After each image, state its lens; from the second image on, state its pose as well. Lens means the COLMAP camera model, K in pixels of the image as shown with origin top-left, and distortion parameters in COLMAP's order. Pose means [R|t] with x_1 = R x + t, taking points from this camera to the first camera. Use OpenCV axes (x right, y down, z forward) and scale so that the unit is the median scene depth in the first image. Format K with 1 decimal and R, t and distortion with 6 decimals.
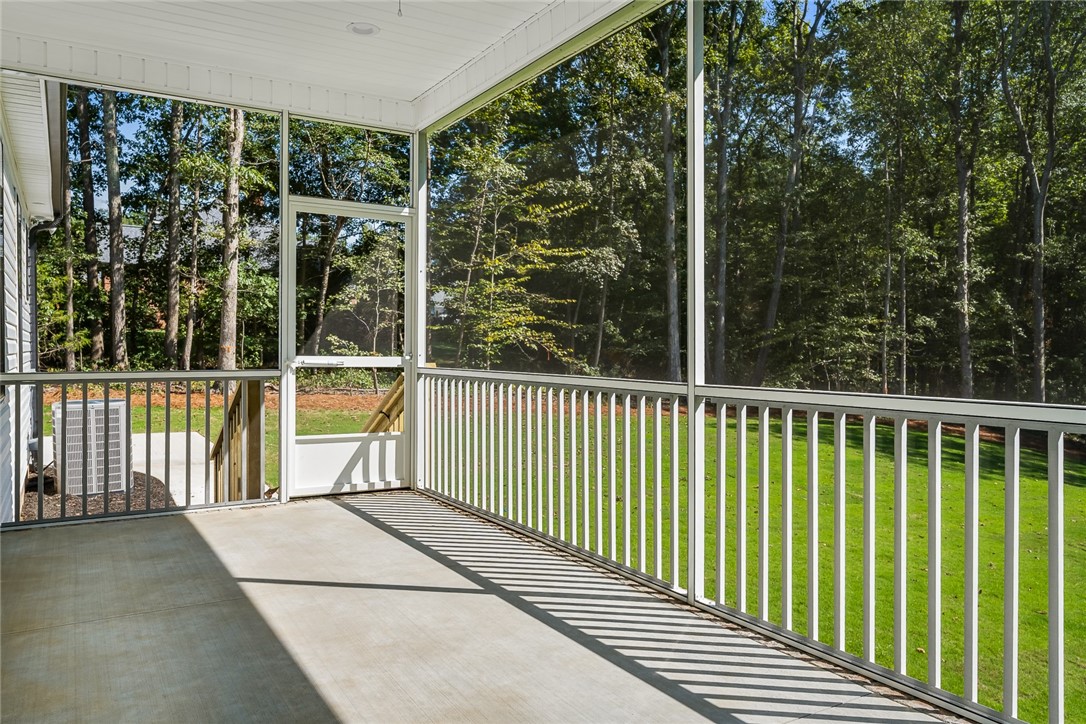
lens RADIAL K [[794.6, 0, 543.0], [0, 794.6, 362.0], [0, 0, 1]] dist [-0.001978, -0.002730]
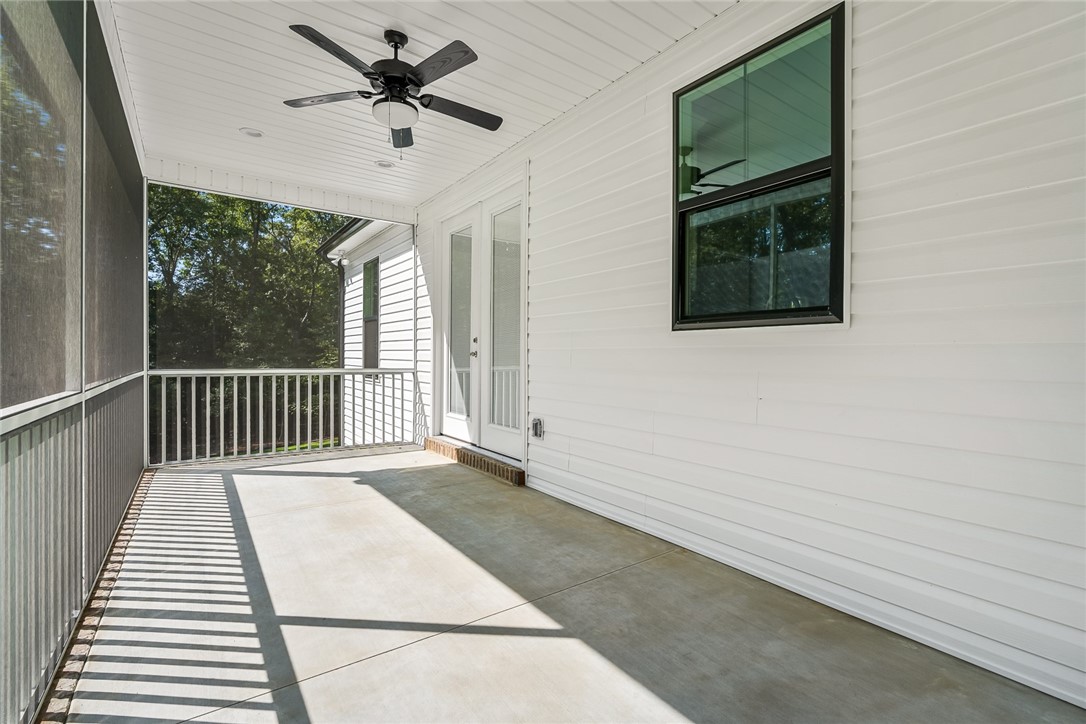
lens RADIAL K [[486.9, 0, 543.0], [0, 486.9, 362.0], [0, 0, 1]] dist [-0.011957, 0.001283]
pose [[-0.996449, -0.016333, -0.082599, -0.360931], [-0.017524, 0.999753, 0.013704, -0.026270], [0.082354, 0.015103, -0.996489, 1.774248]]
